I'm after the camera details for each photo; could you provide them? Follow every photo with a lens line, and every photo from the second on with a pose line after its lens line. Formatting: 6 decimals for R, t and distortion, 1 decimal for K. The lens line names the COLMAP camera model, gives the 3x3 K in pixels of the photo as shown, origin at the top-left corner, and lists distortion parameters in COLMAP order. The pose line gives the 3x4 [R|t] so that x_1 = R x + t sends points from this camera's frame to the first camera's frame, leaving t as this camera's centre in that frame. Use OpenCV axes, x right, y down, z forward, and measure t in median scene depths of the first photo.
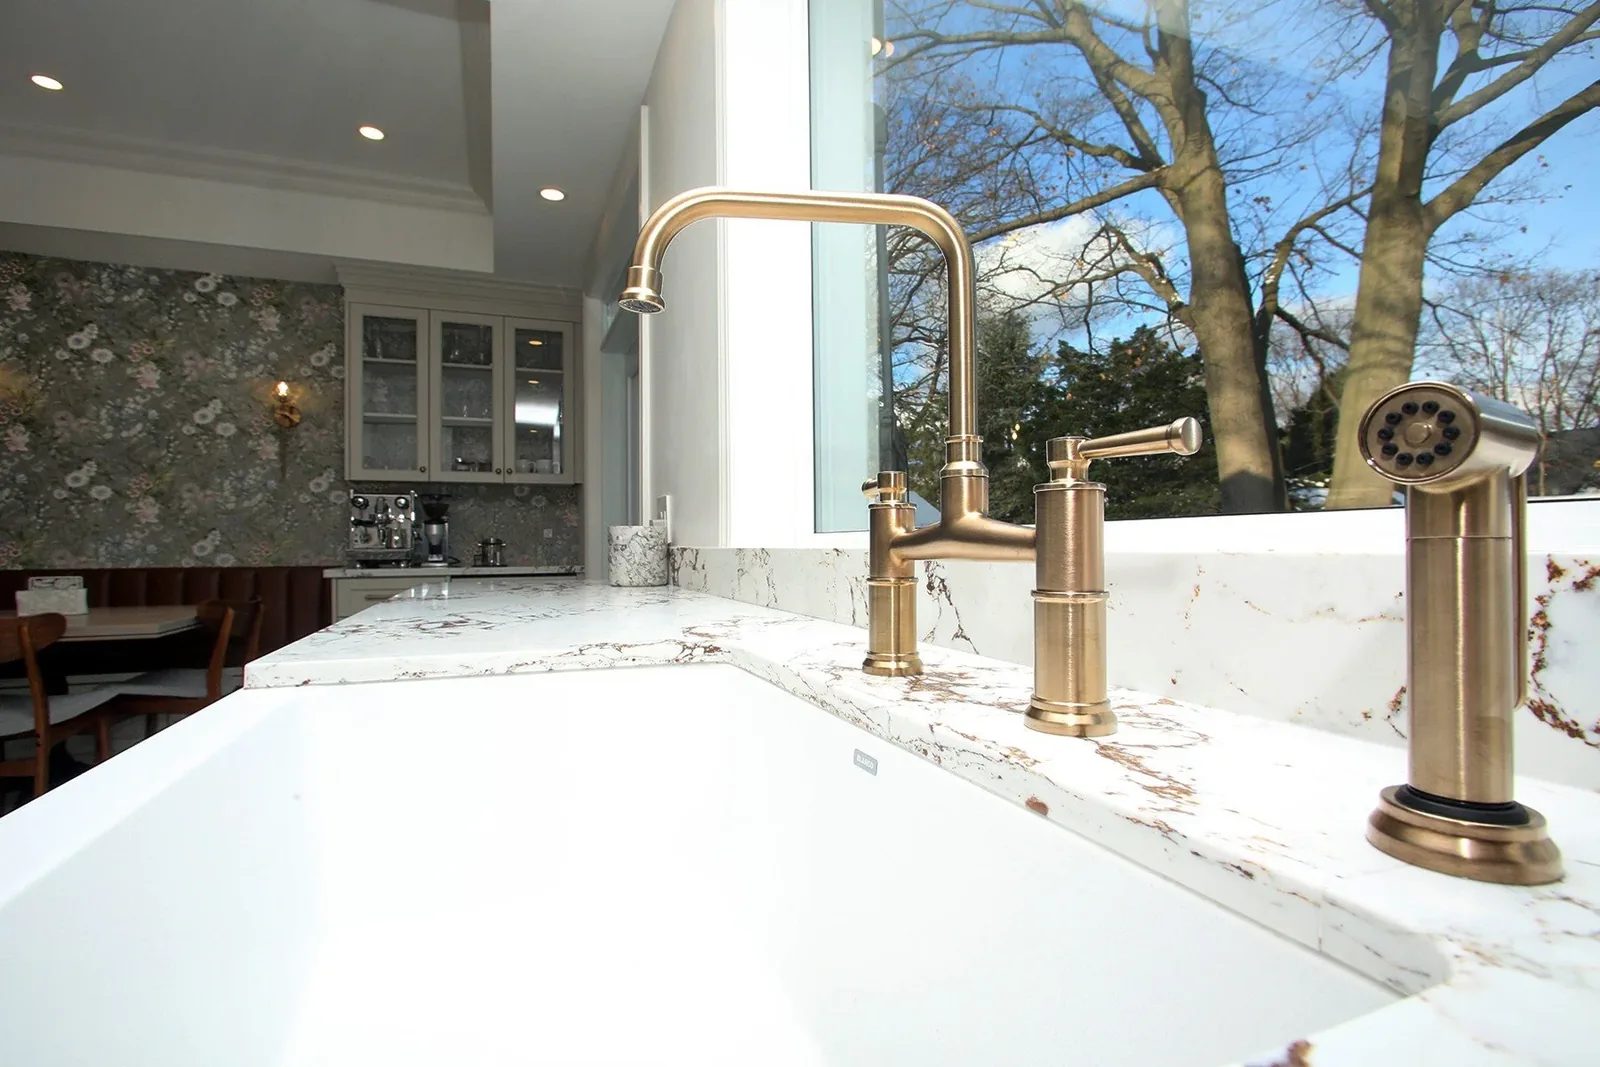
lens RADIAL K [[754.5, 0, 795.6], [0, 754.5, 540.8], [0, 0, 1]] dist [-0.005997, 0.002438]
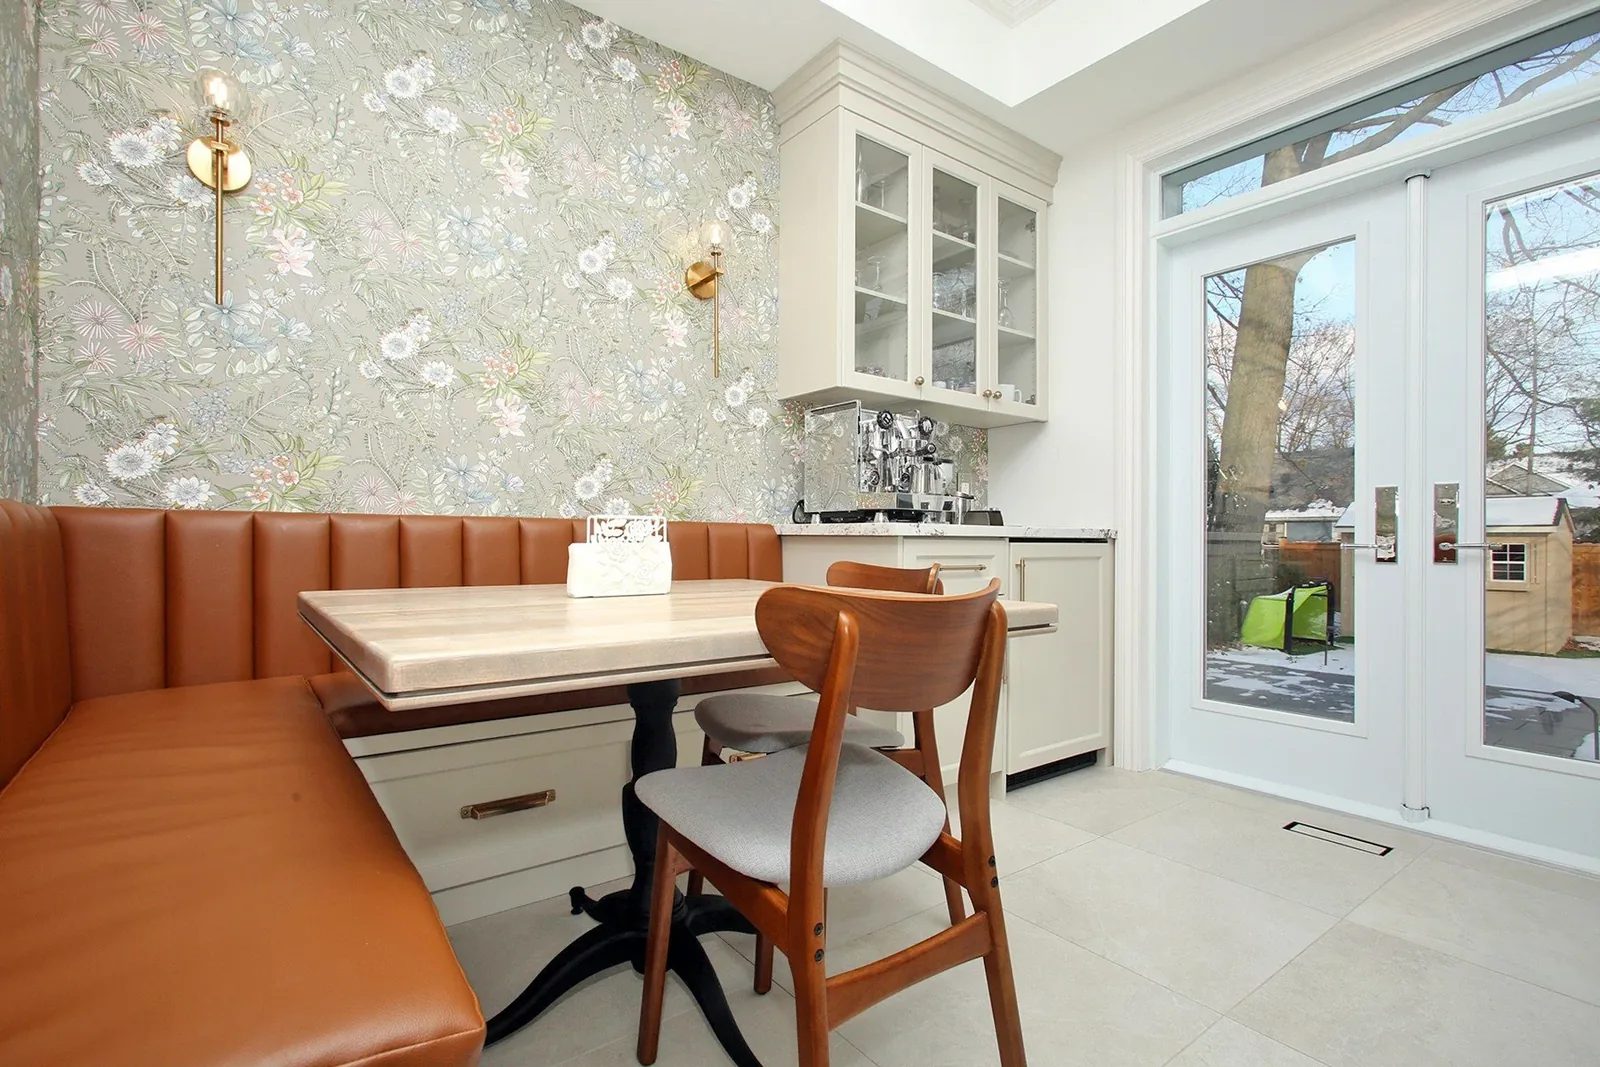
lens RADIAL K [[754.5, 0, 800.2], [0, 754.5, 544.2], [0, 0, 1]] dist [-0.005997, 0.002438]
pose [[0.960540, 0.014326, 0.277773, -0.784973], [-0.016526, 0.999848, 0.005580, 0.048156], [-0.277651, -0.009951, 0.960630, 0.388435]]
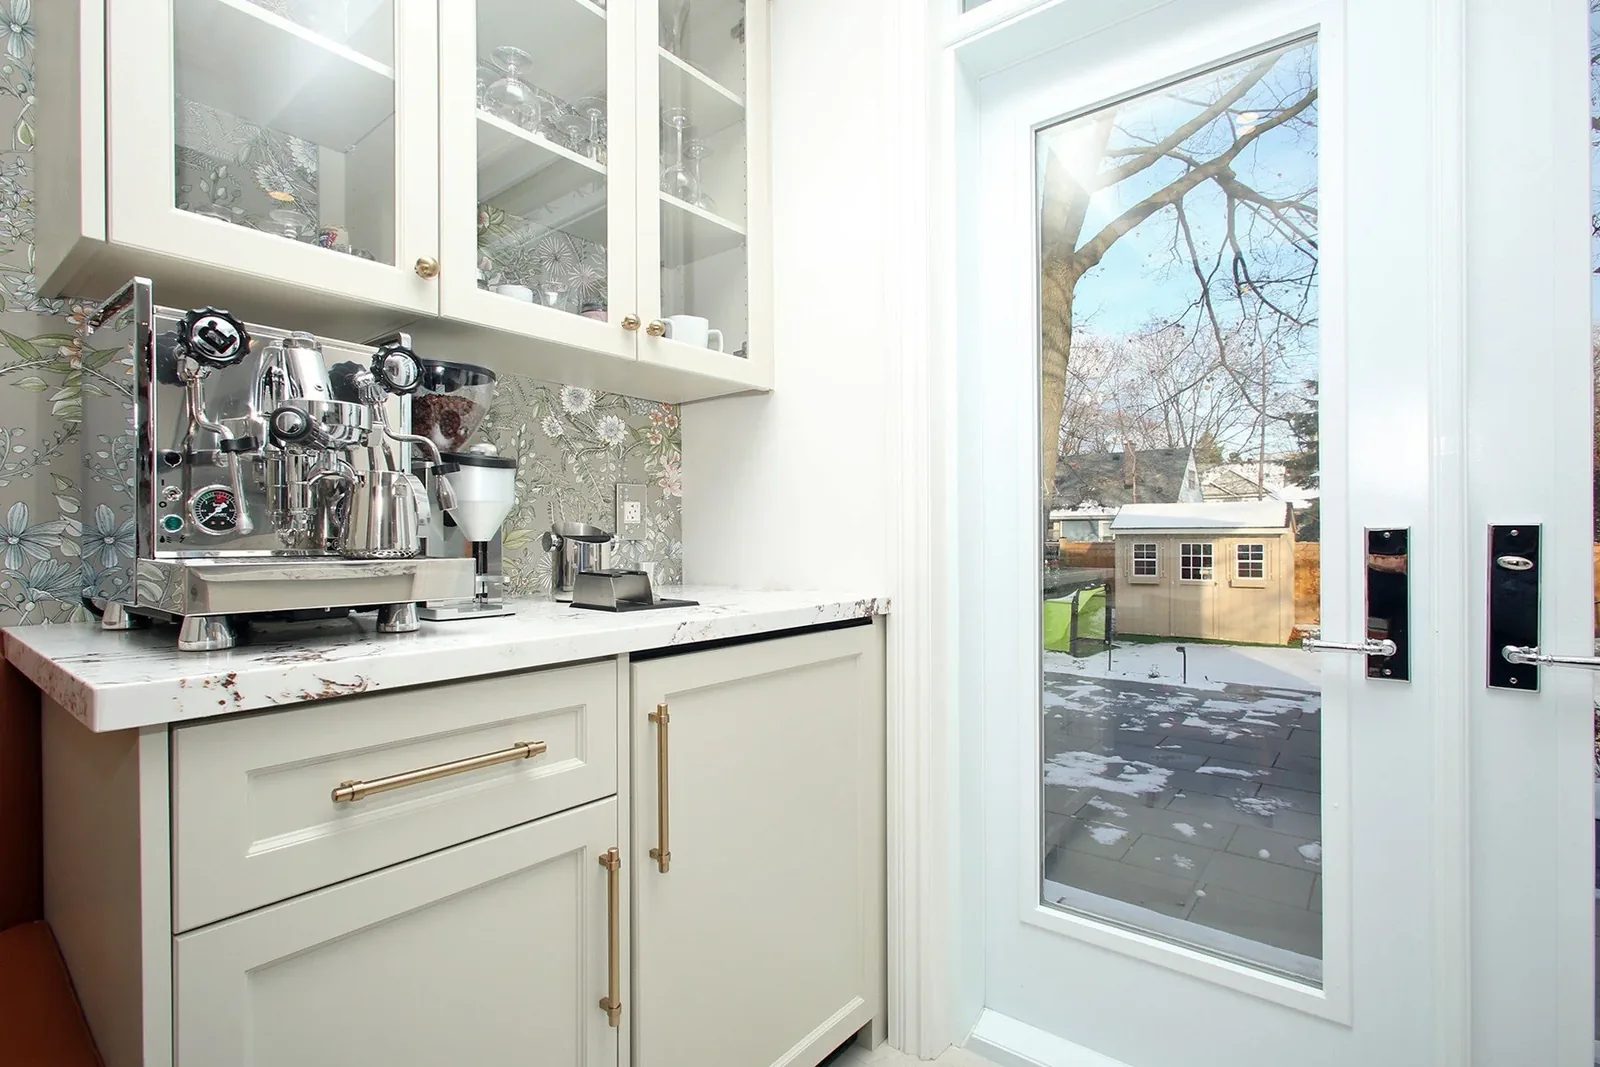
lens RADIAL K [[754.5, 0, 809.9], [0, 754.5, 544.9], [0, 0, 1]] dist [-0.005997, 0.002438]
pose [[0.858716, 0.001219, 0.512450, -0.518170], [-0.005522, 0.999961, 0.006875, 0.003929], [-0.512421, -0.008733, 0.858690, 0.697031]]
